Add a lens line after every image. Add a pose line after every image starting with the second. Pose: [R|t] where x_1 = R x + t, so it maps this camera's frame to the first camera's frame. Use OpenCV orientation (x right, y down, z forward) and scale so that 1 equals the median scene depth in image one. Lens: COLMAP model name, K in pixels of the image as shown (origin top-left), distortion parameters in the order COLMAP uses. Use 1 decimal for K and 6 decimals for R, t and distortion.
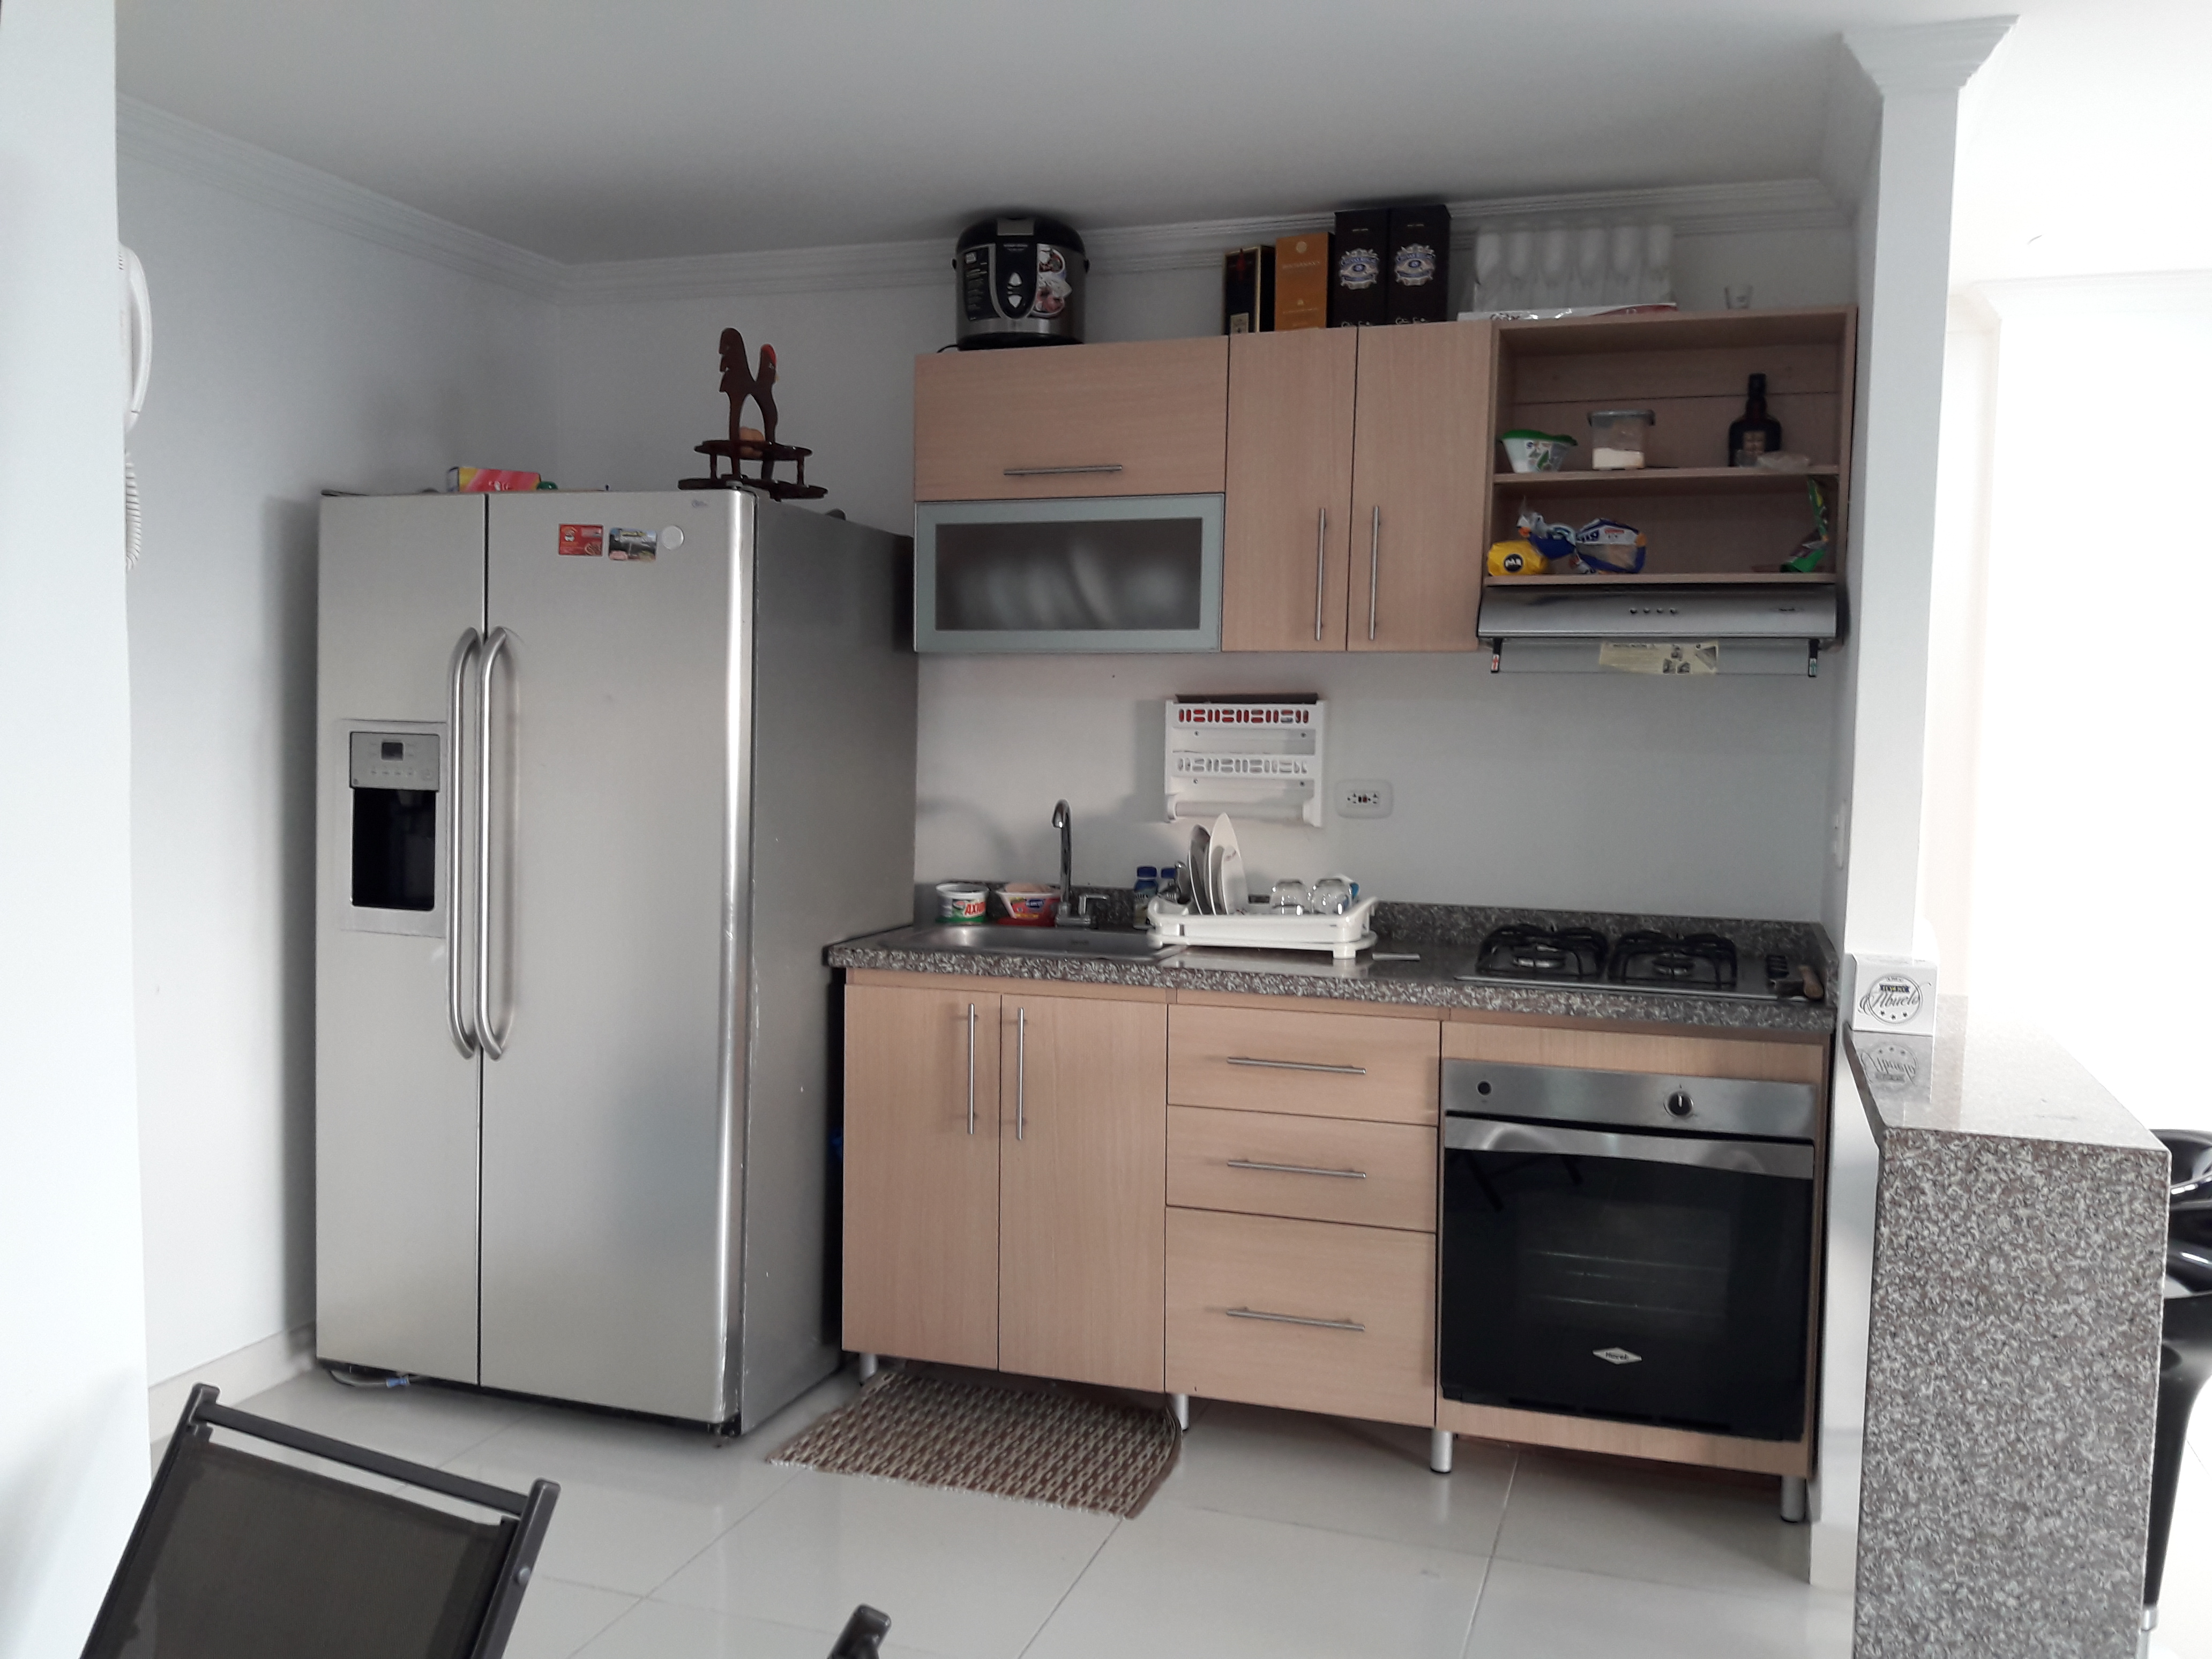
lens RADIAL K [[1854.9, 0, 1085.9], [0, 1854.9, 831.4], [0, 0, 1]] dist [0.000573, -0.004144]
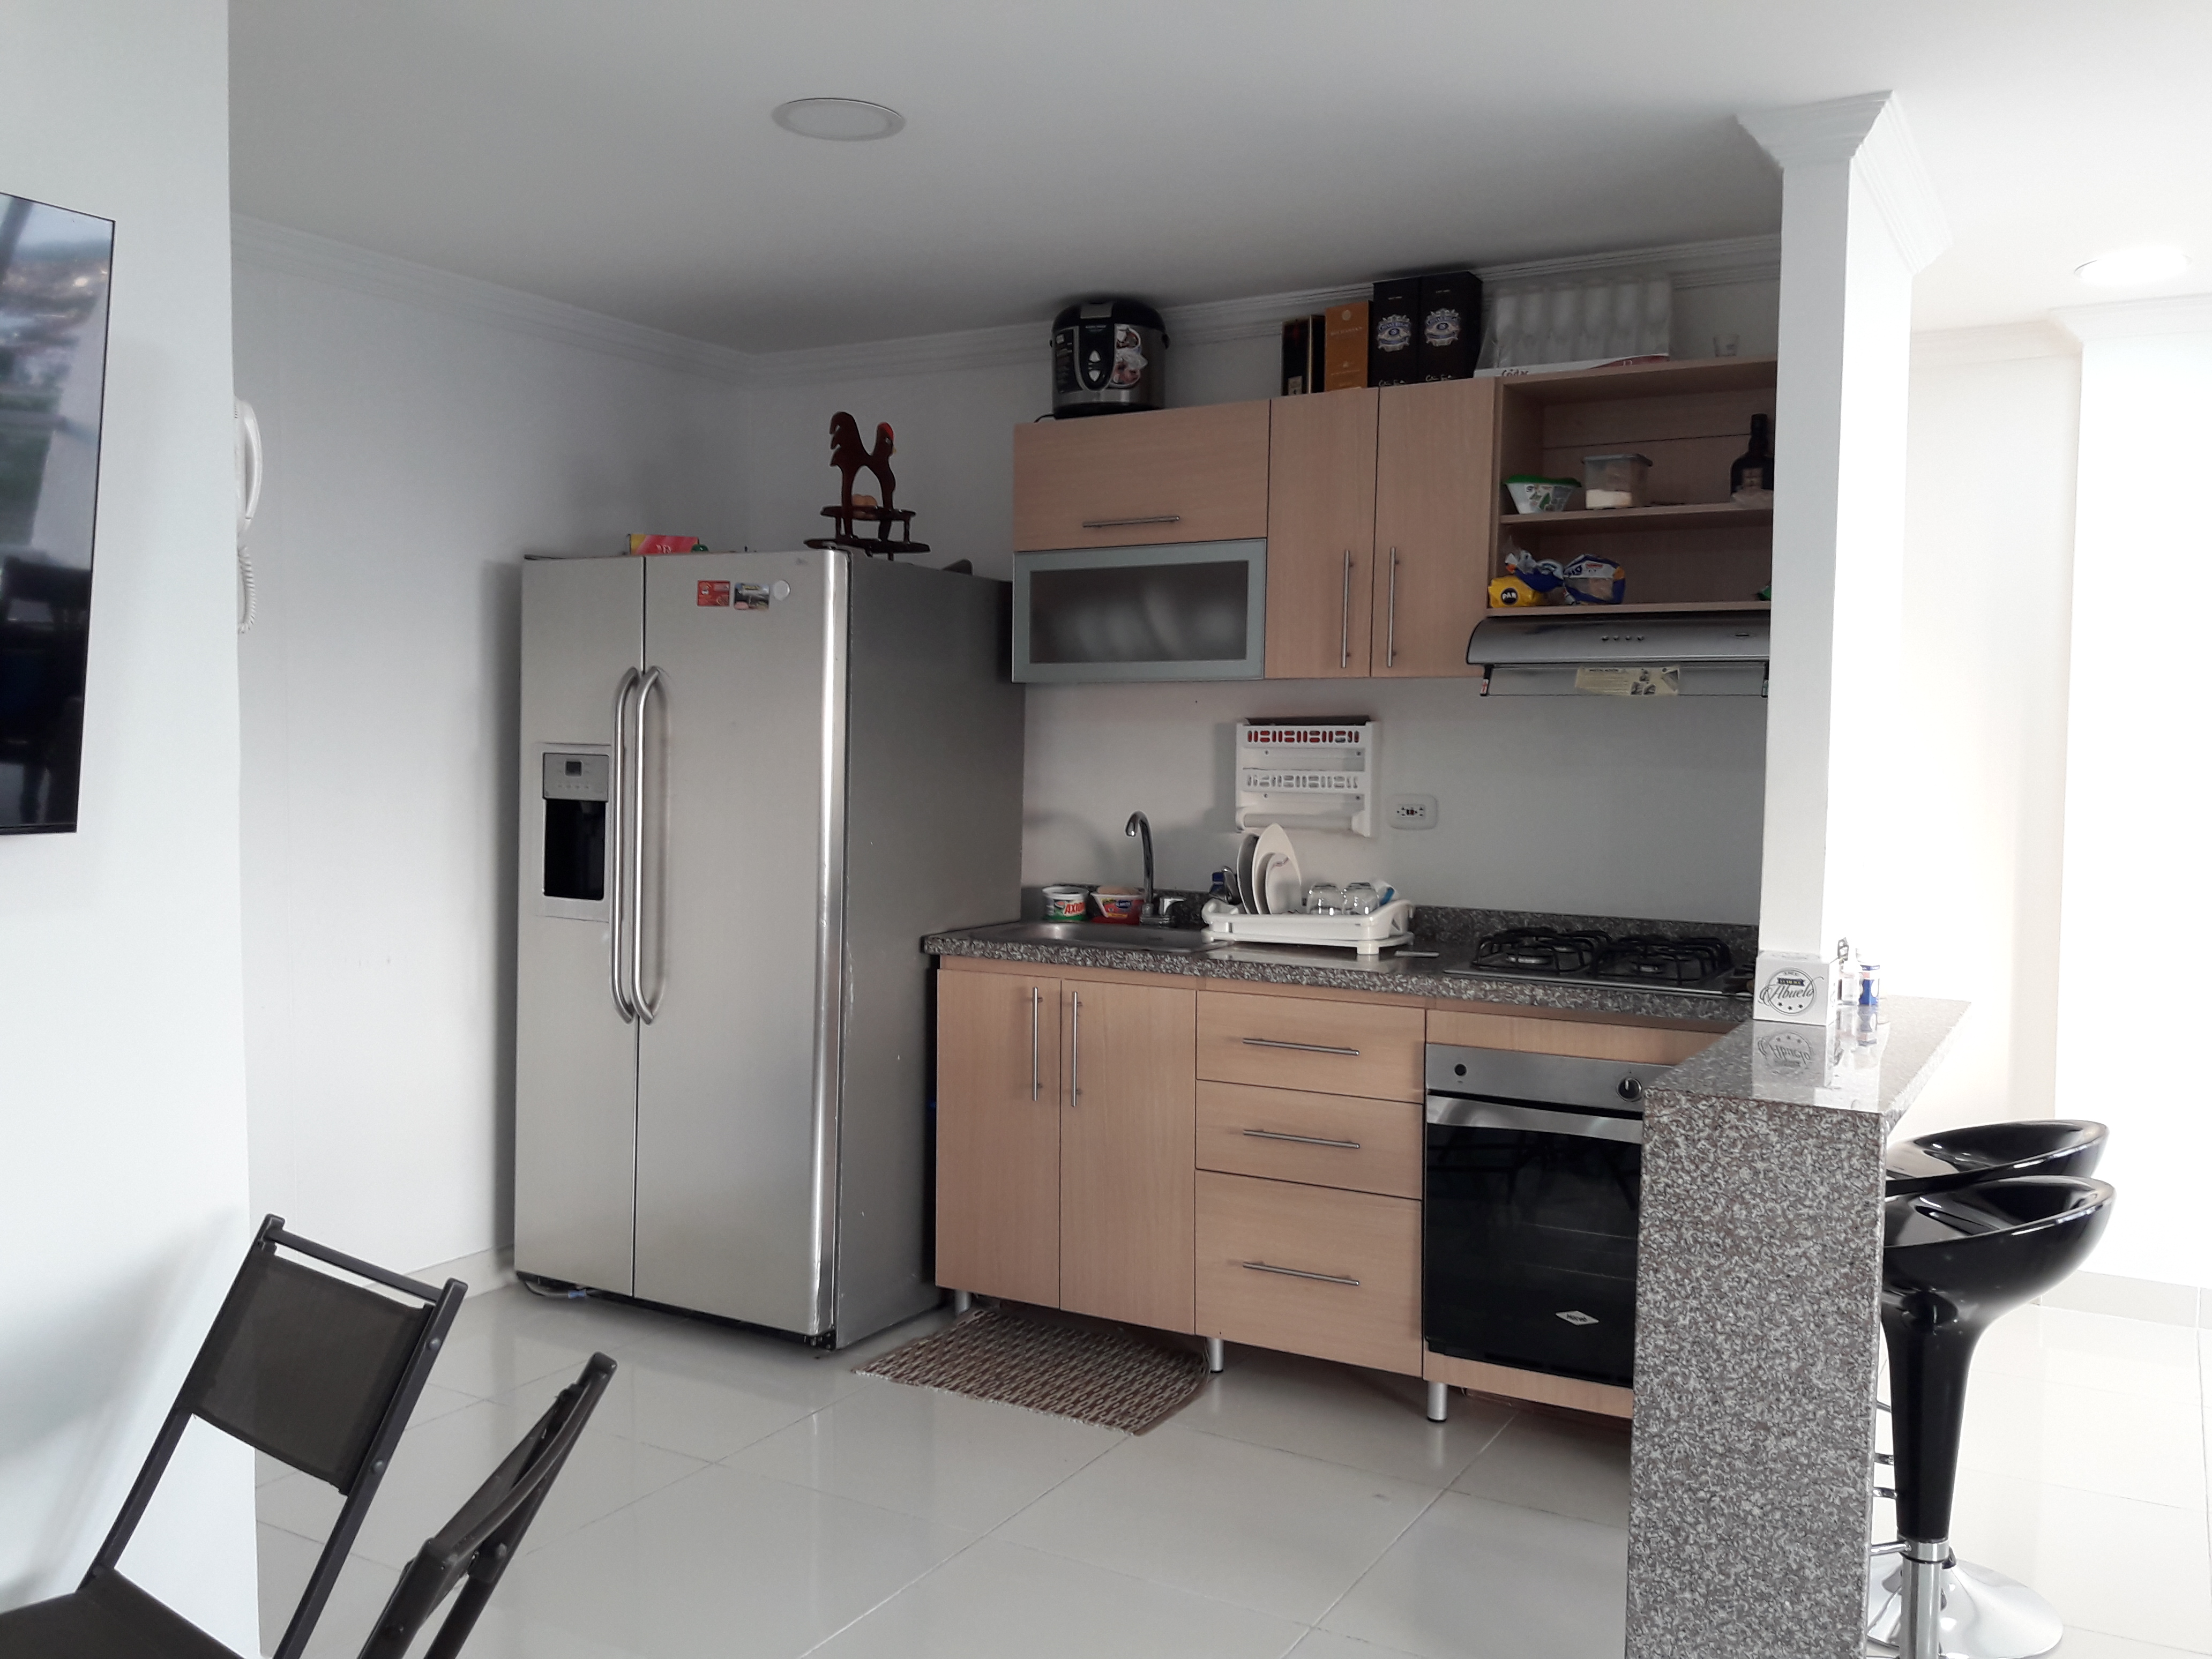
lens RADIAL K [[1854.9, 0, 1085.9], [0, 1854.9, 831.4], [0, 0, 1]] dist [0.000573, -0.004144]
pose [[0.979152, 0.004981, -0.203067, 0.210785], [-0.008084, 0.999863, -0.014457, 0.012992], [0.202968, 0.015797, 0.979058, -0.128414]]
